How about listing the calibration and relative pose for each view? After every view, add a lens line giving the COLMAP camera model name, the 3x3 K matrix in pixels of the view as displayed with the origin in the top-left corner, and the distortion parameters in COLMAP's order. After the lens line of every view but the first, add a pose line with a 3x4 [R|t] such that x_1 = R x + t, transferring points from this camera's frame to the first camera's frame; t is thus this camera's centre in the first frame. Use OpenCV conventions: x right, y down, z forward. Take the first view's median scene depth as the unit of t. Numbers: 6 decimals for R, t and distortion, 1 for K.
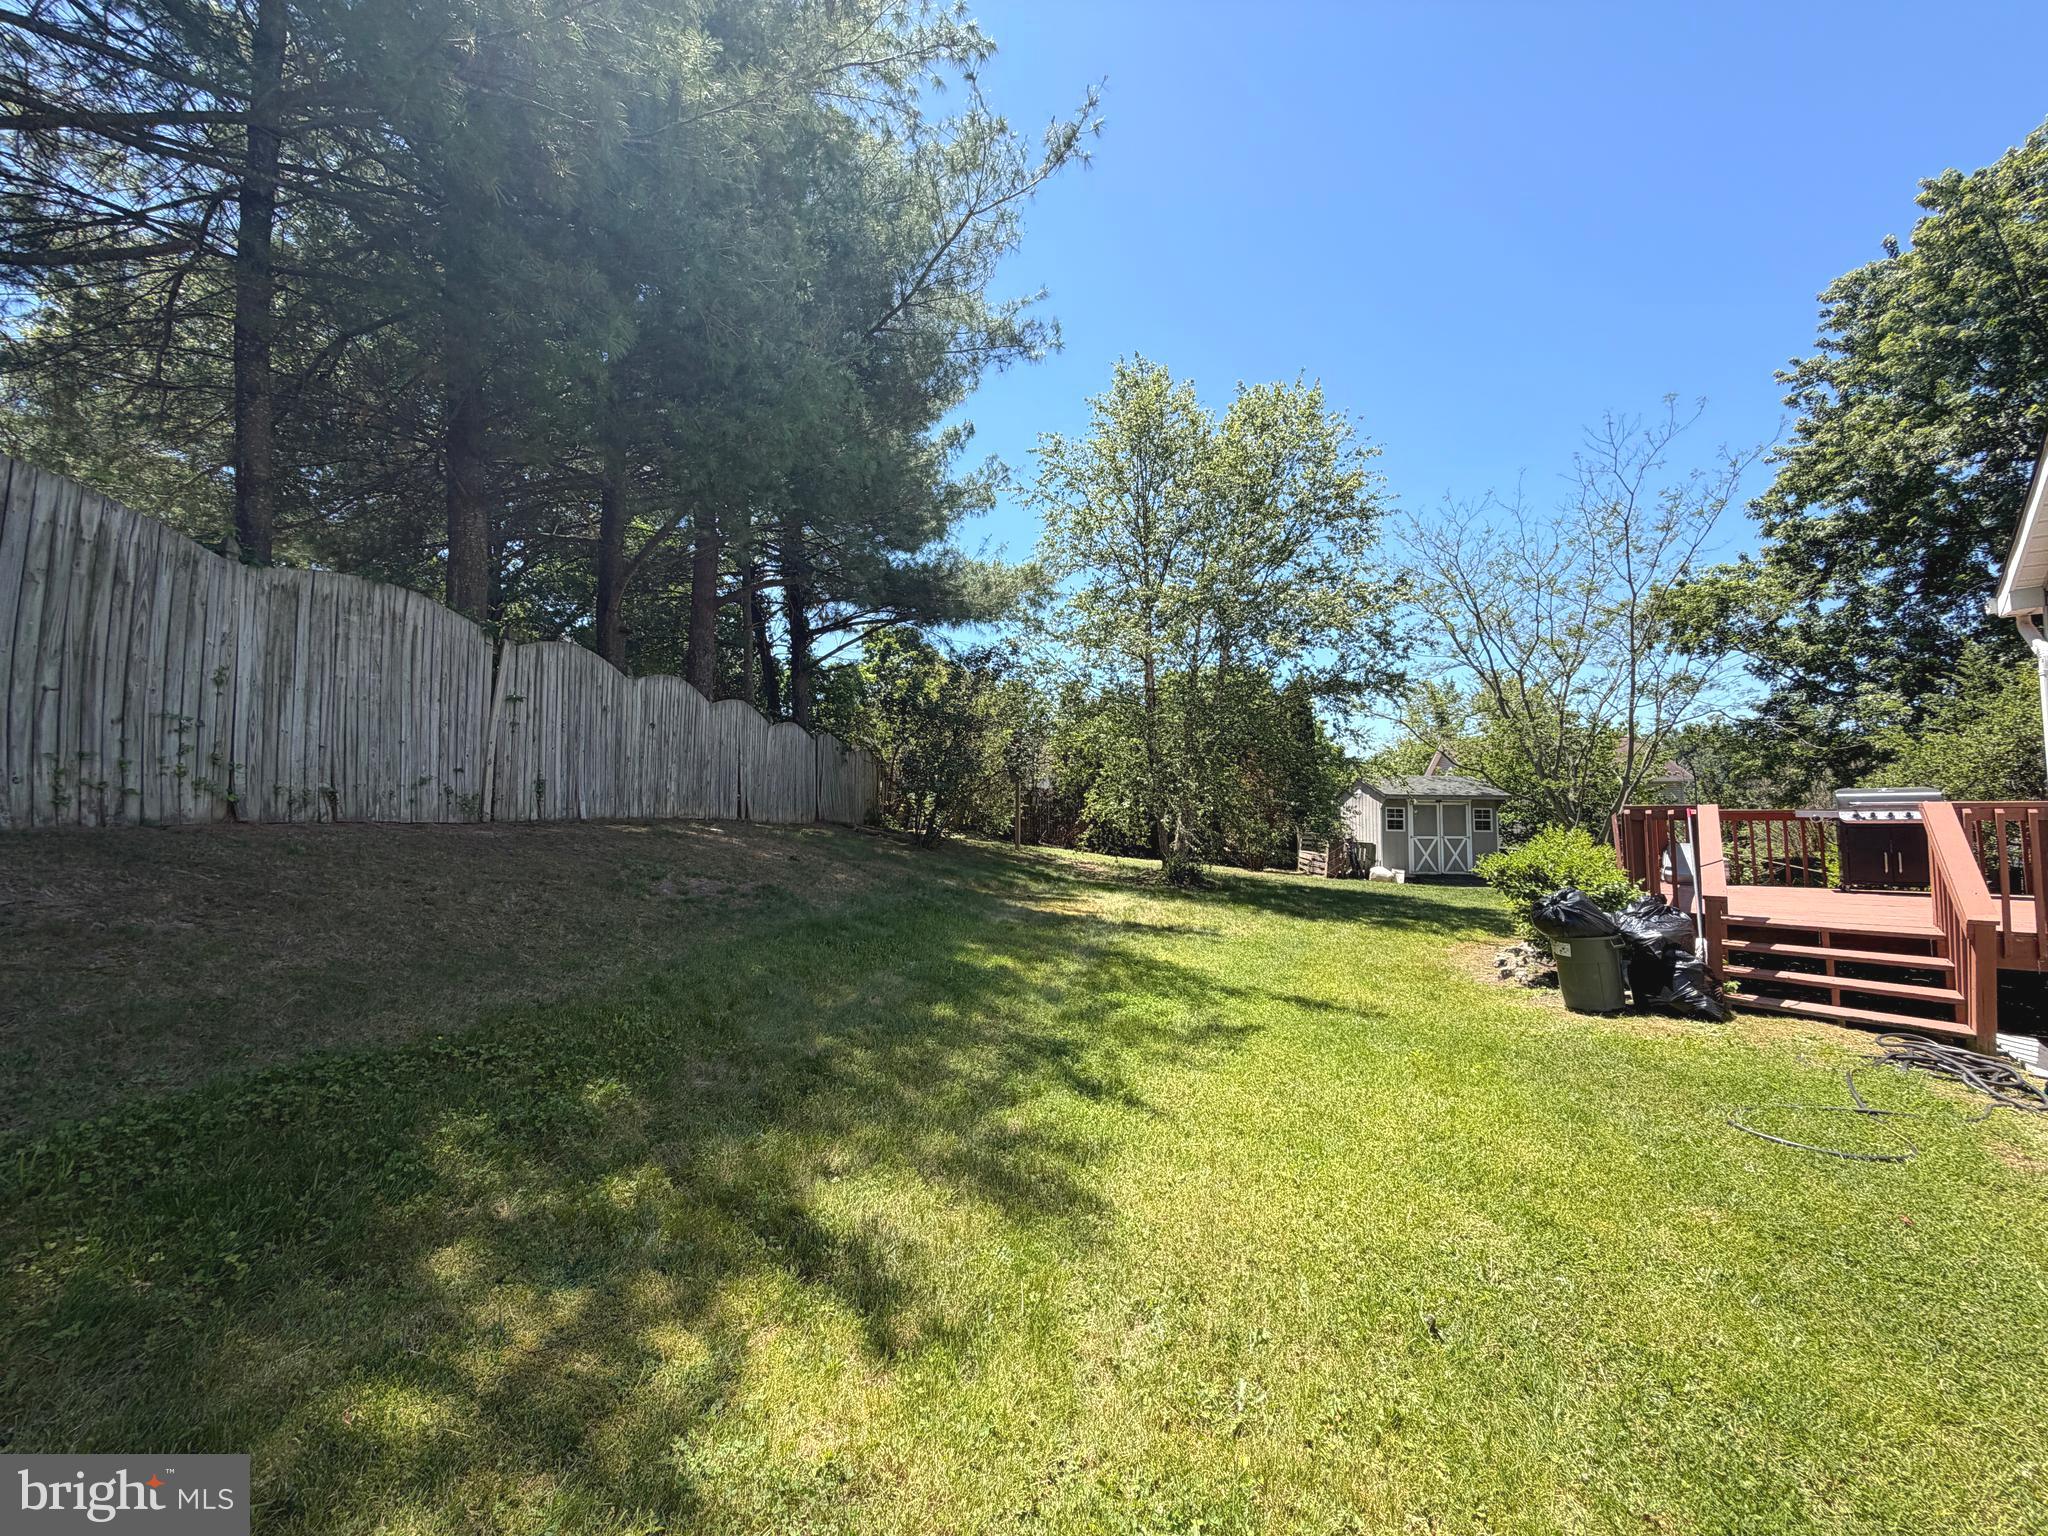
lens RADIAL K [[815.6, 0, 1015.0], [0, 815.6, 763.9], [0, 0, 1]] dist [-0.001489, 0.000162]
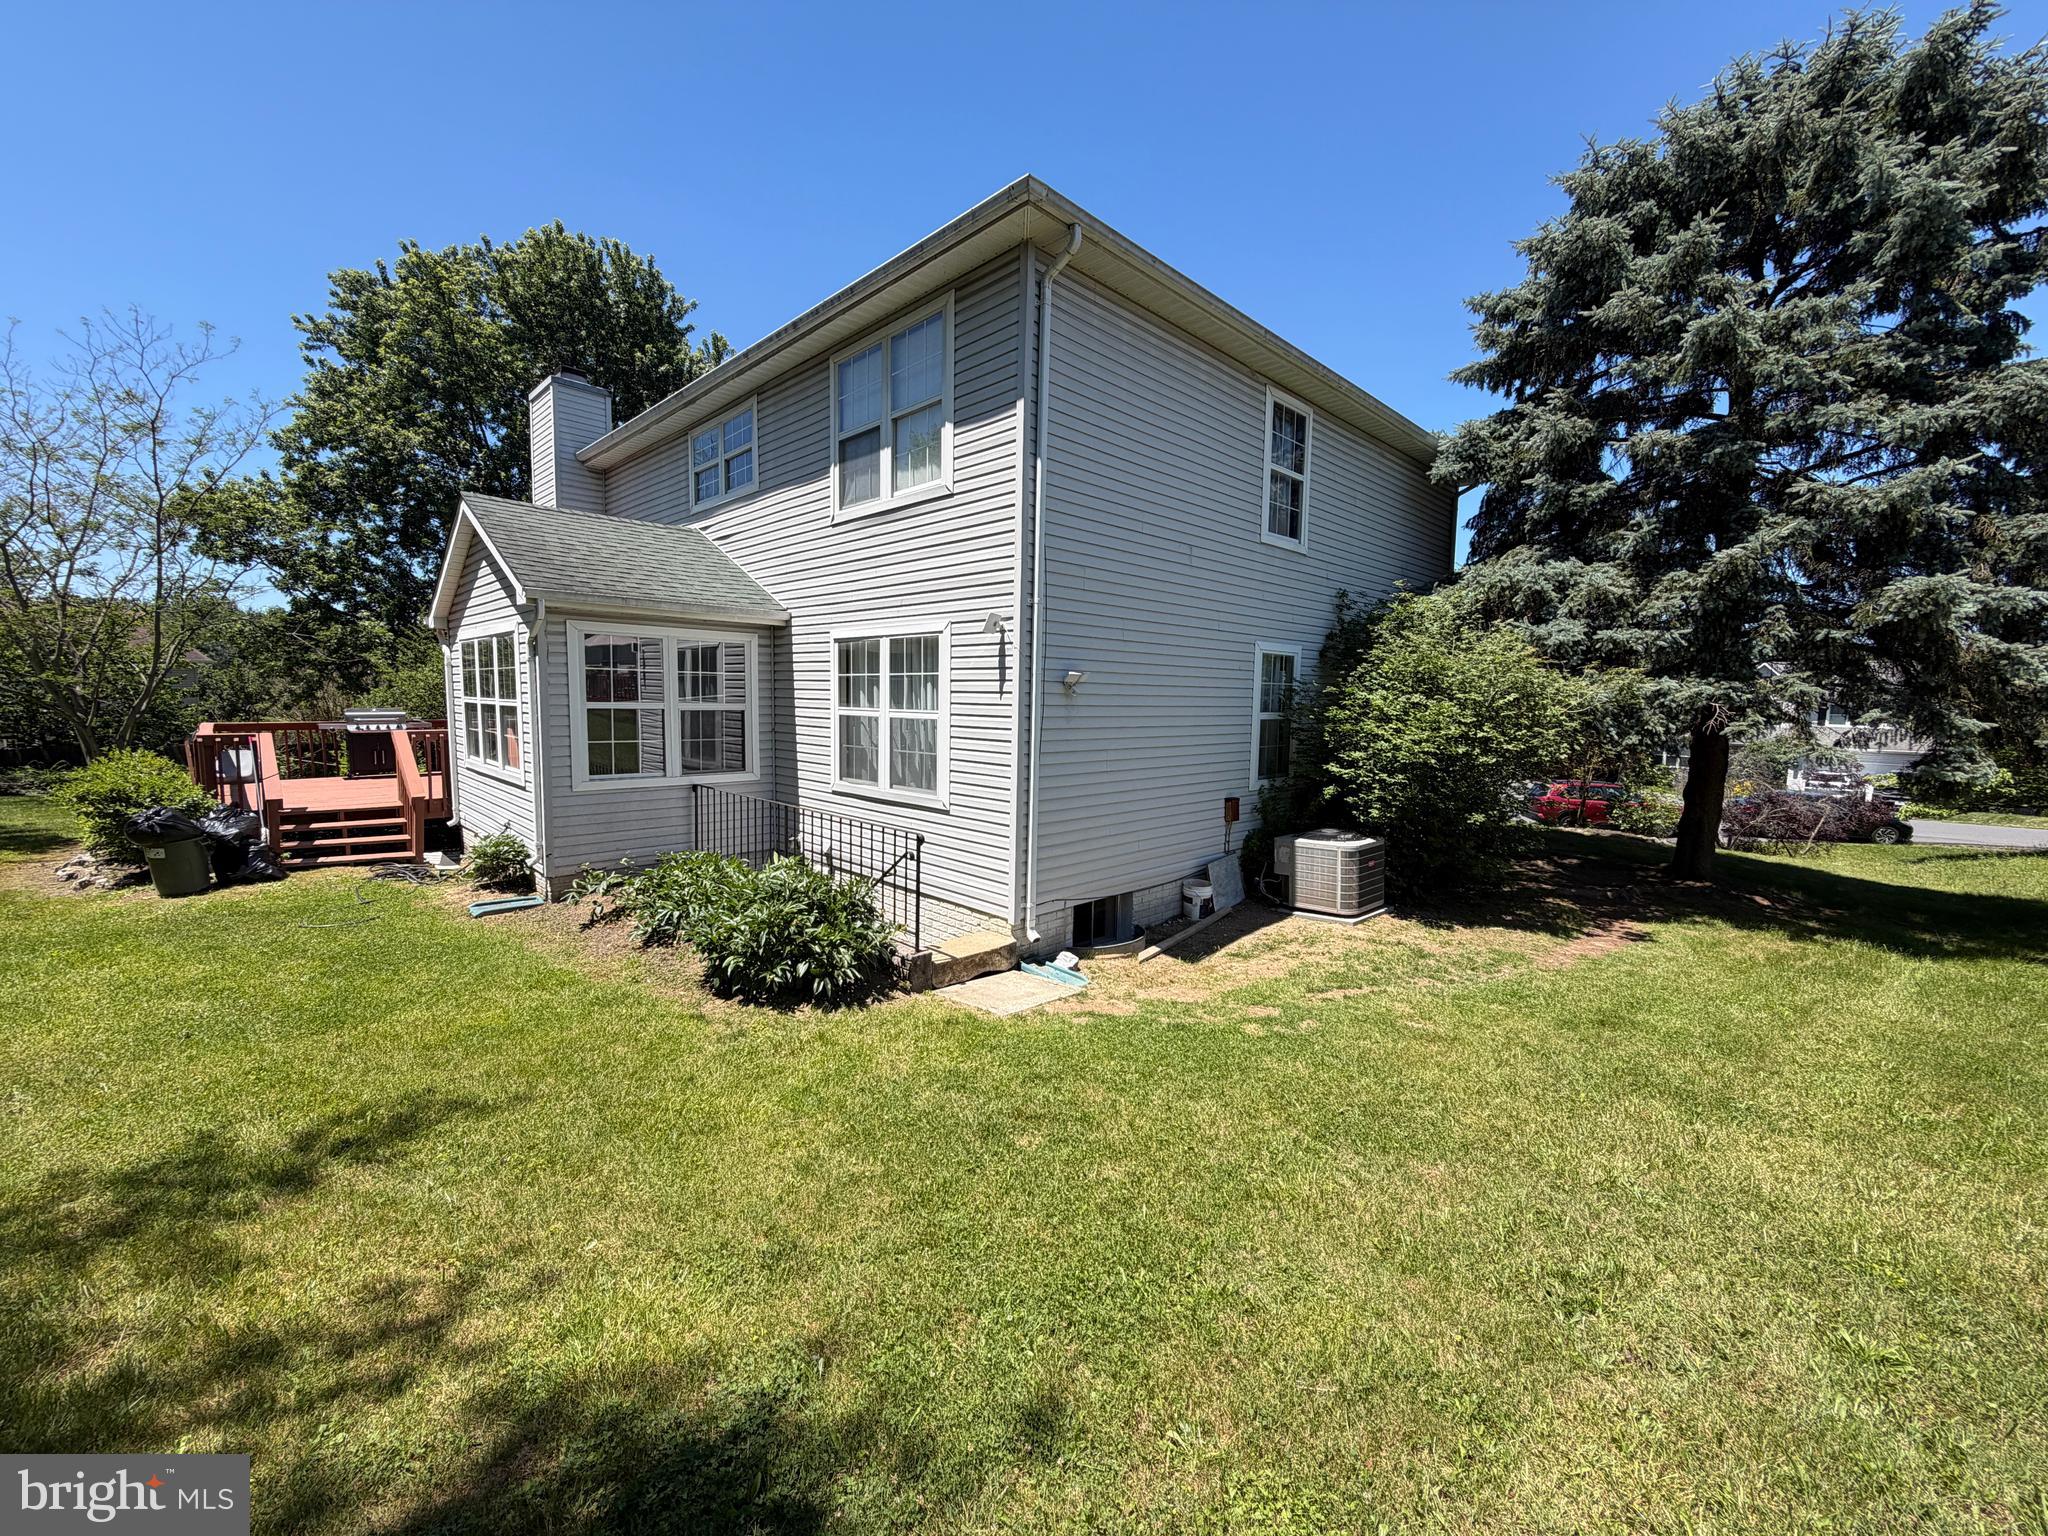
lens RADIAL K [[815.6, 0, 1024.2], [0, 815.6, 766.8], [0, 0, 1]] dist [-0.001489, 0.000162]
pose [[0.084500, -0.086718, 0.992643, -0.207034], [-0.077599, 0.992608, 0.093321, -0.058564], [-0.993397, -0.084913, 0.077146, -0.196442]]
